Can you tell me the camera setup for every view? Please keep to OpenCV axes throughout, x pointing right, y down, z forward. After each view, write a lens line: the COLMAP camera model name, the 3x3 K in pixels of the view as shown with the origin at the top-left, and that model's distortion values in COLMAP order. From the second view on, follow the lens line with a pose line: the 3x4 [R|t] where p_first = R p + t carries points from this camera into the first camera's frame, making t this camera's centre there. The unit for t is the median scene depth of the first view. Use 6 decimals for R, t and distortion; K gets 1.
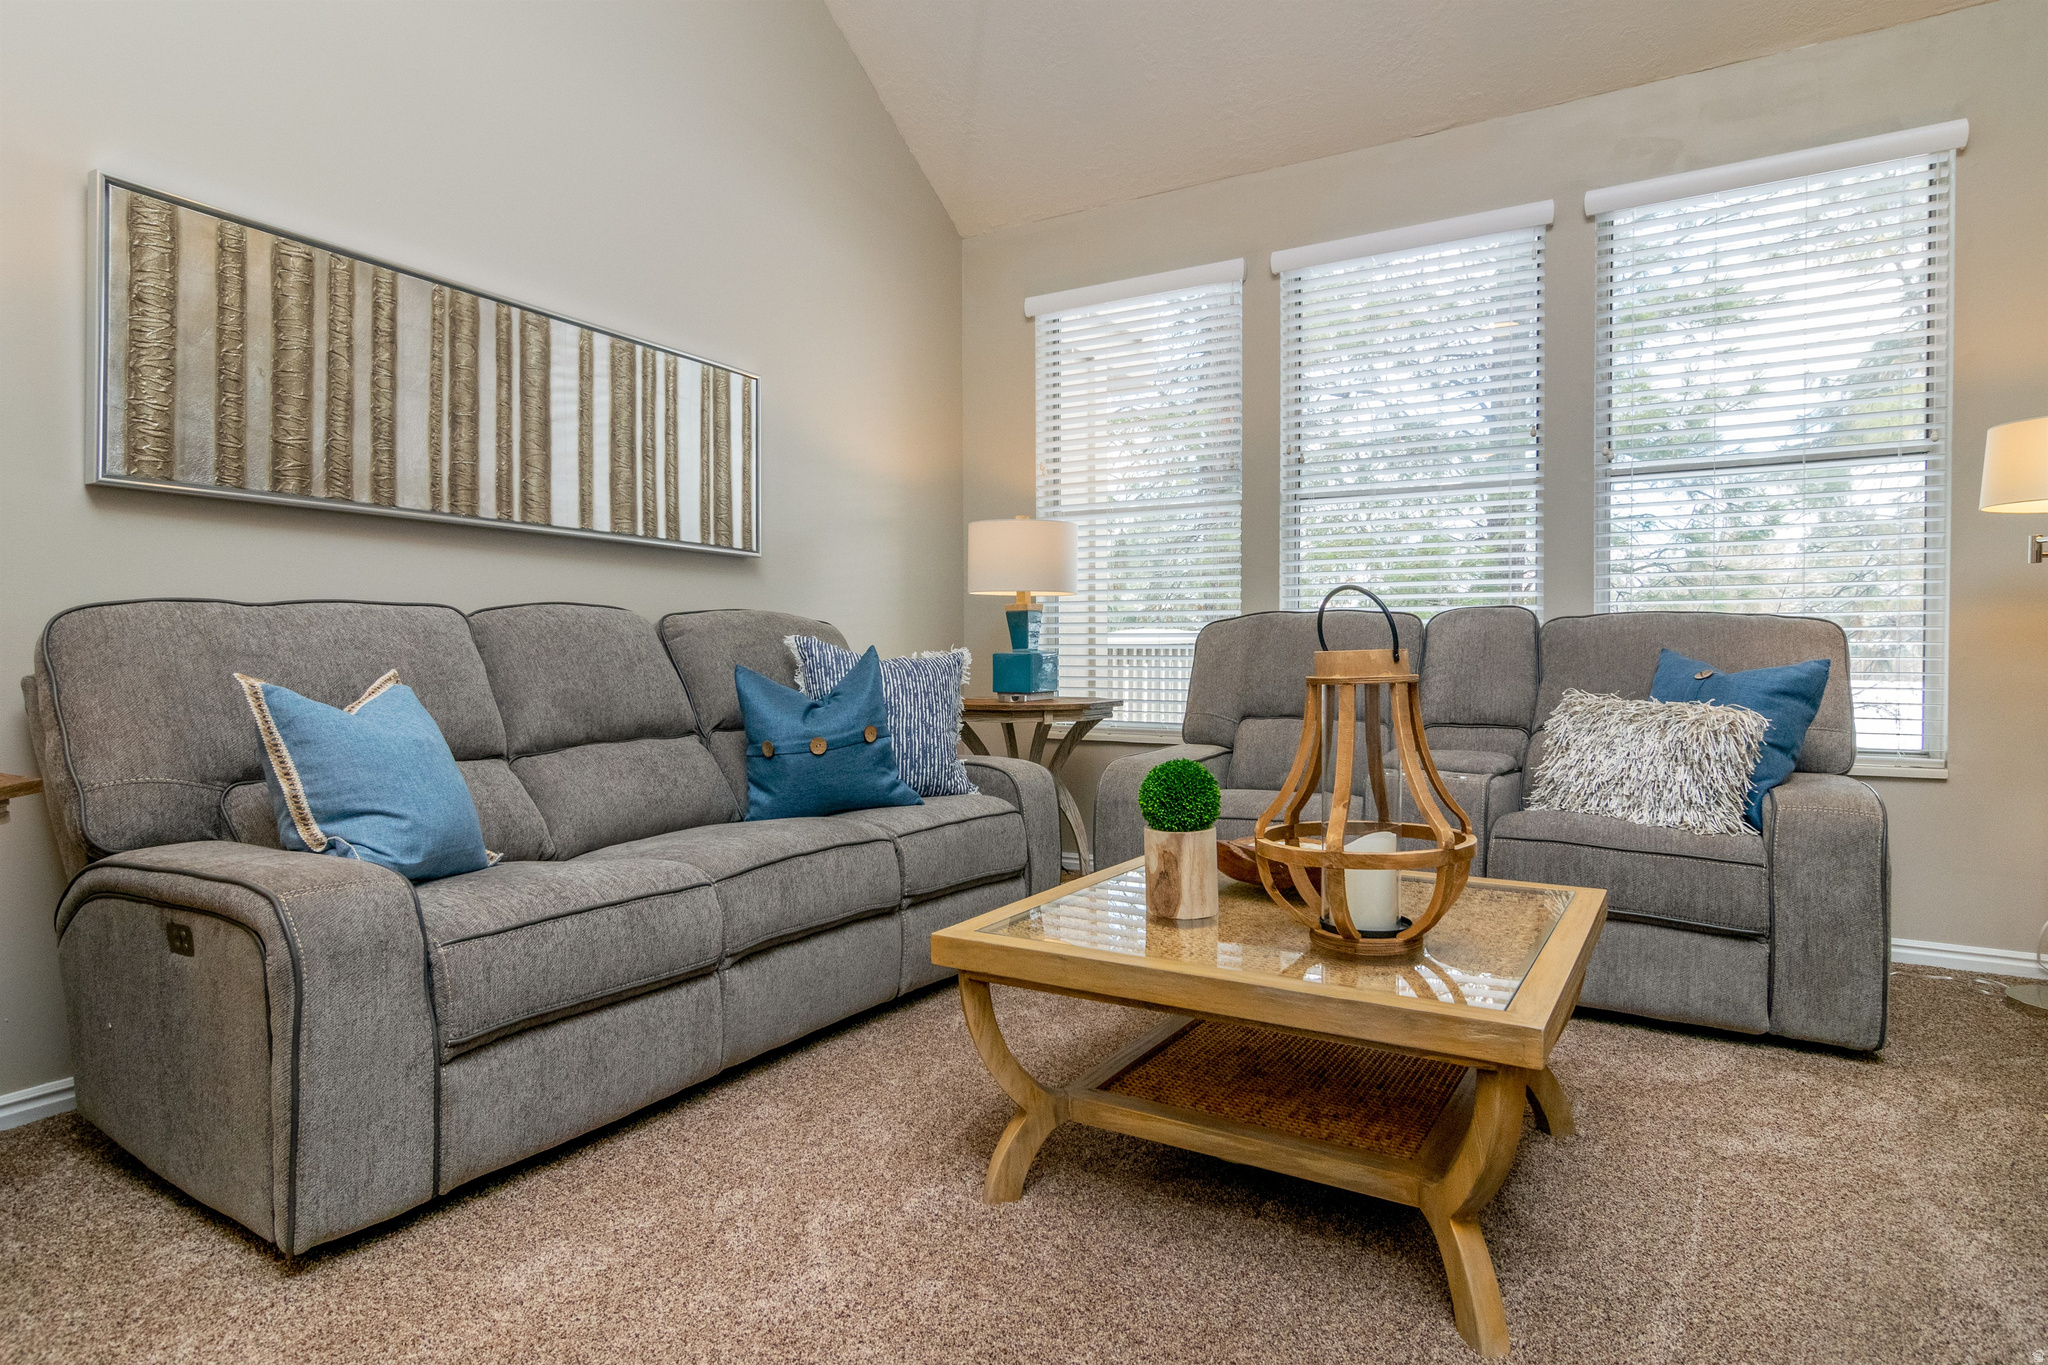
lens RADIAL K [[1117.0, 0, 1019.2], [0, 1117.0, 686.5], [0, 0, 1]] dist [0.001160, -0.000638]
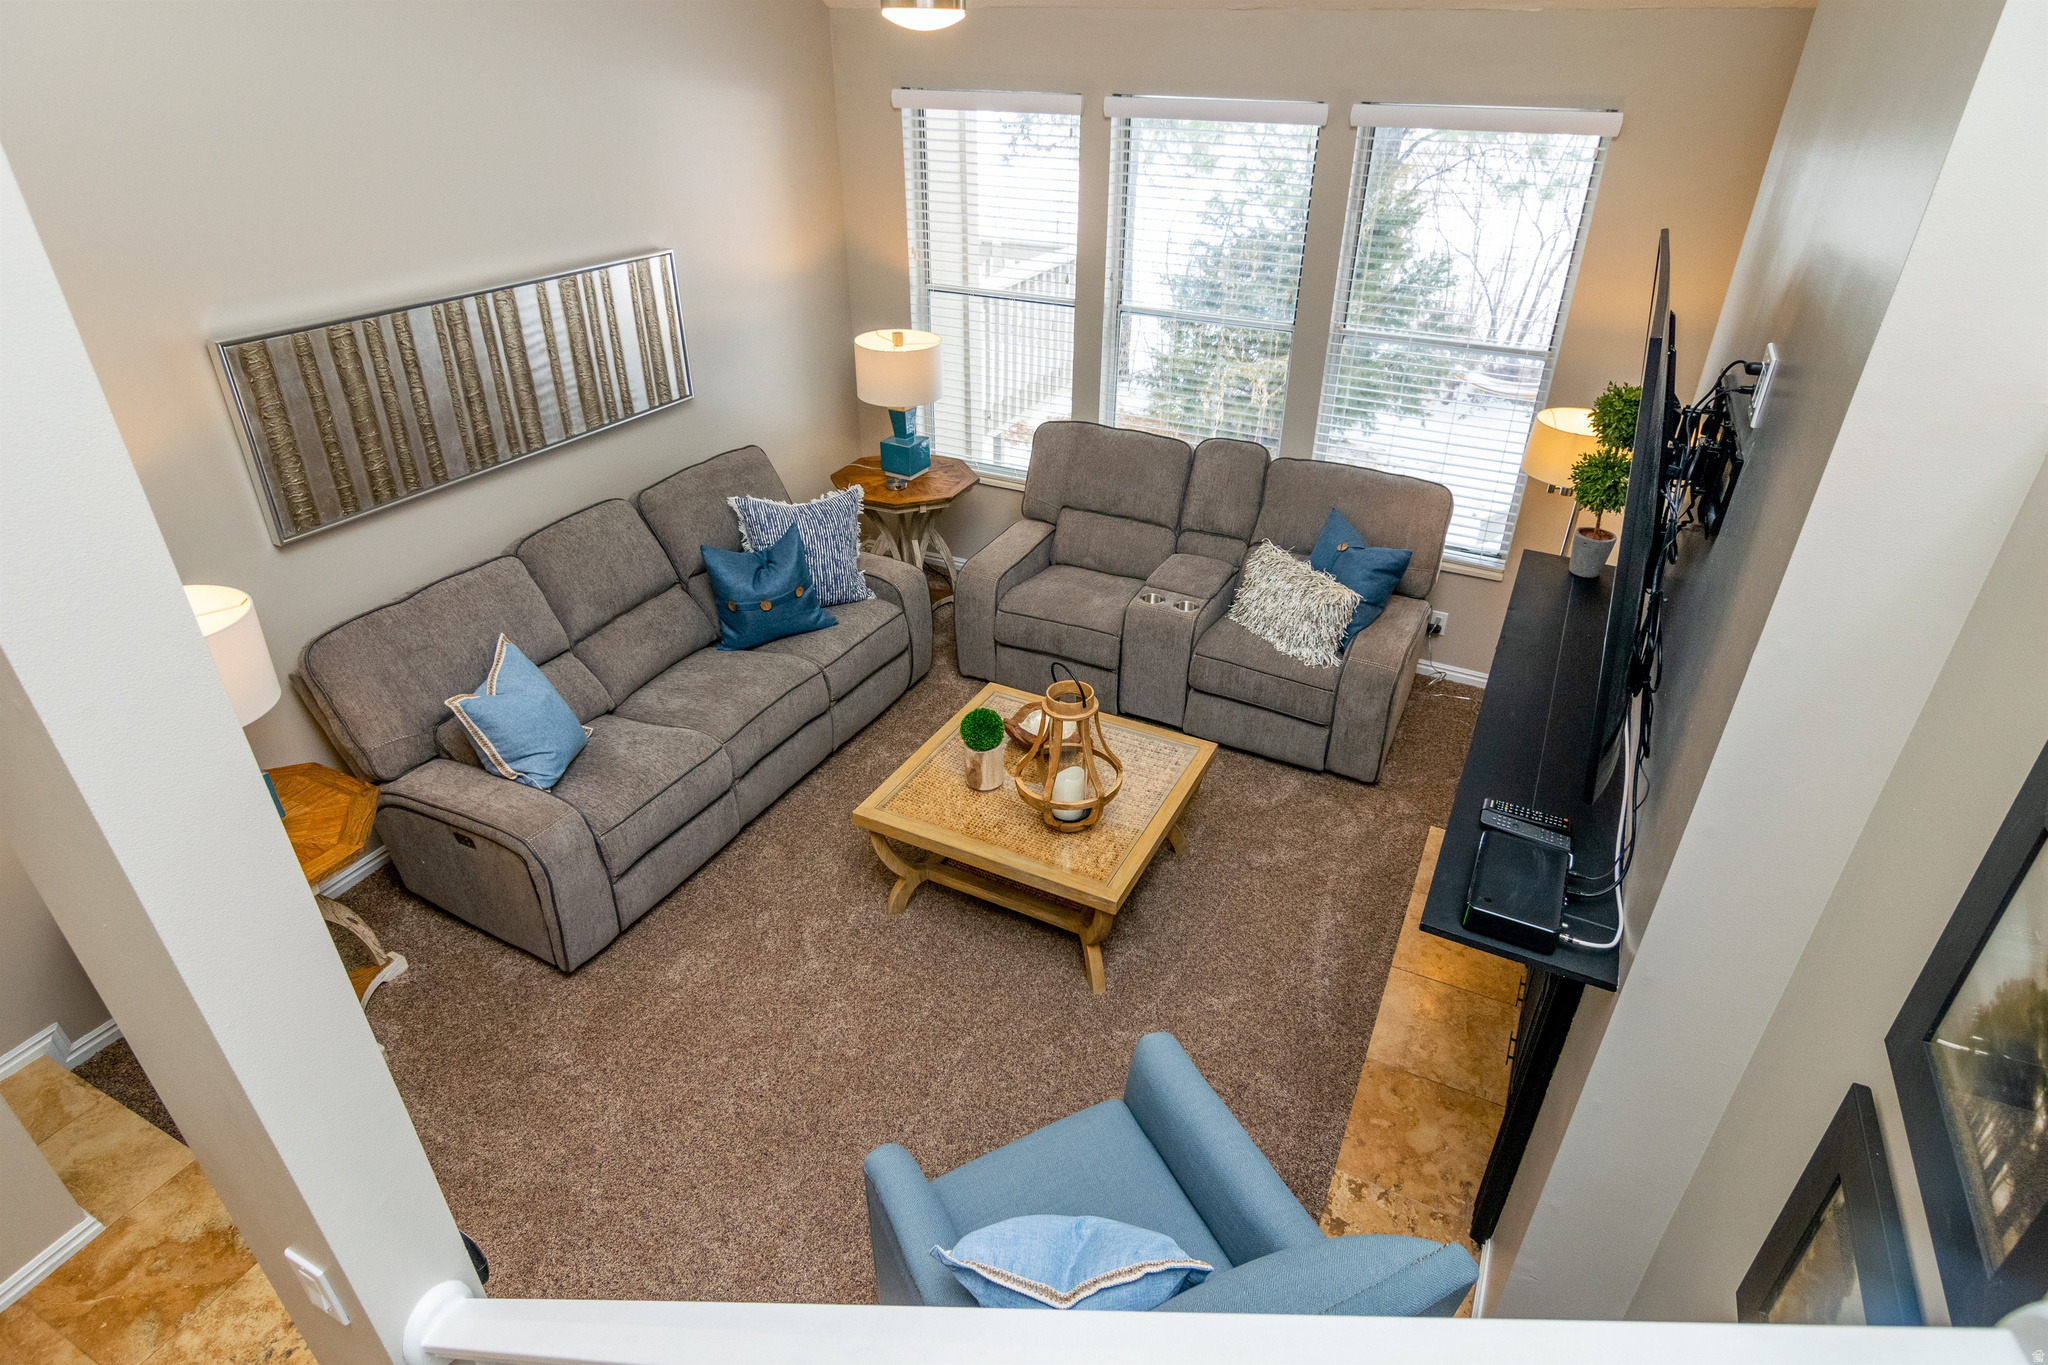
lens RADIAL K [[1117.0, 0, 1021.1], [0, 1117.0, 667.6], [0, 0, 1]] dist [0.001160, -0.000638]
pose [[0.996964, -0.034499, 0.069805, 0.055007], [-0.004099, 0.871995, 0.489497, -0.598168], [-0.077757, -0.488297, 0.869207, -0.374058]]
